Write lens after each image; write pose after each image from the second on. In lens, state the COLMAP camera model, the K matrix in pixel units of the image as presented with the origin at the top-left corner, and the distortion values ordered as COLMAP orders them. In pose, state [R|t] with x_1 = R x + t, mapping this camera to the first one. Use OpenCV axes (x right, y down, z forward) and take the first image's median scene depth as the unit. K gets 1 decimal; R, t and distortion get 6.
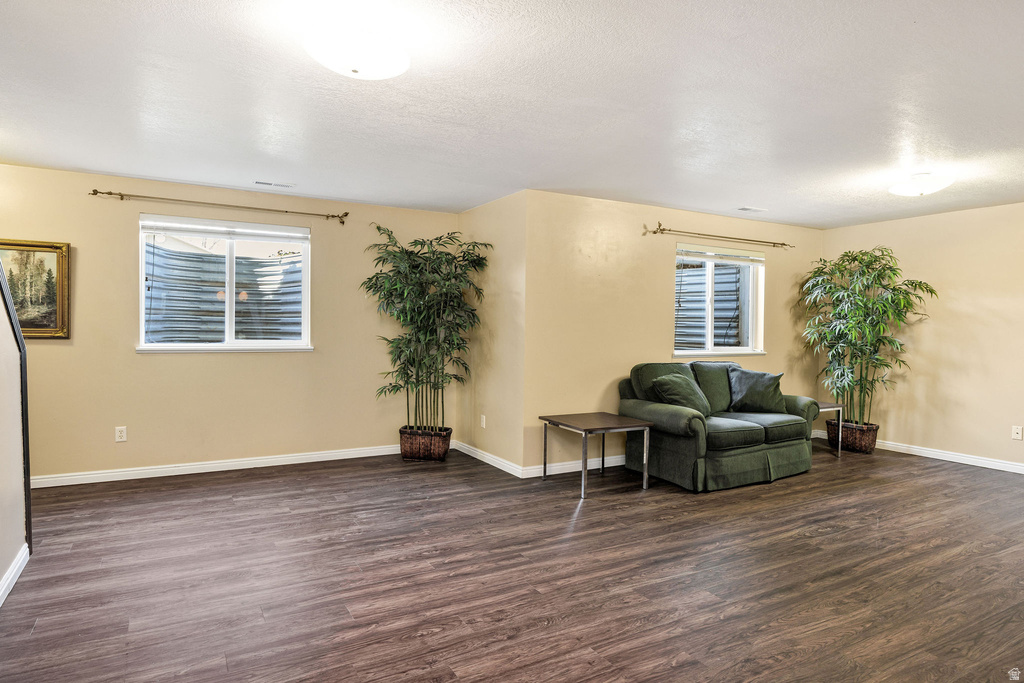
lens RADIAL K [[581.2, 0, 512.1], [0, 581.2, 340.3], [0, 0, 1]] dist [0.000362, -0.000123]
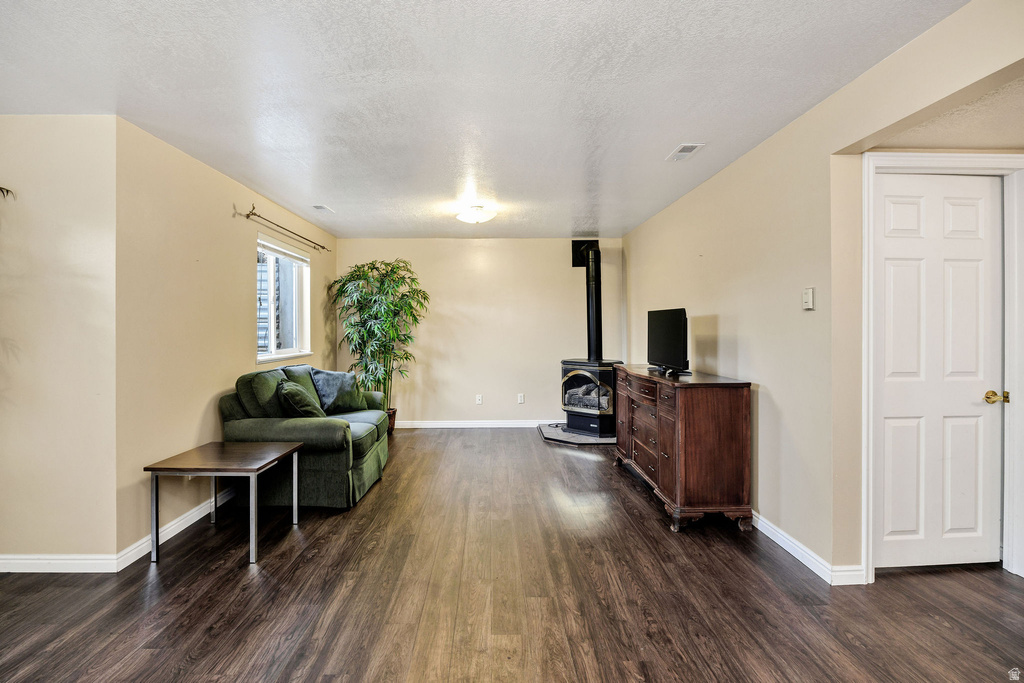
lens RADIAL K [[529.9, 0, 509.4], [0, 529.9, 331.4], [0, 0, 1]] dist [-0.007105, -0.000802]
pose [[0.488270, -0.017902, 0.872509, -0.266010], [0.030615, 0.999526, 0.003376, -0.012057], [-0.872156, 0.025063, 0.488586, 0.342914]]
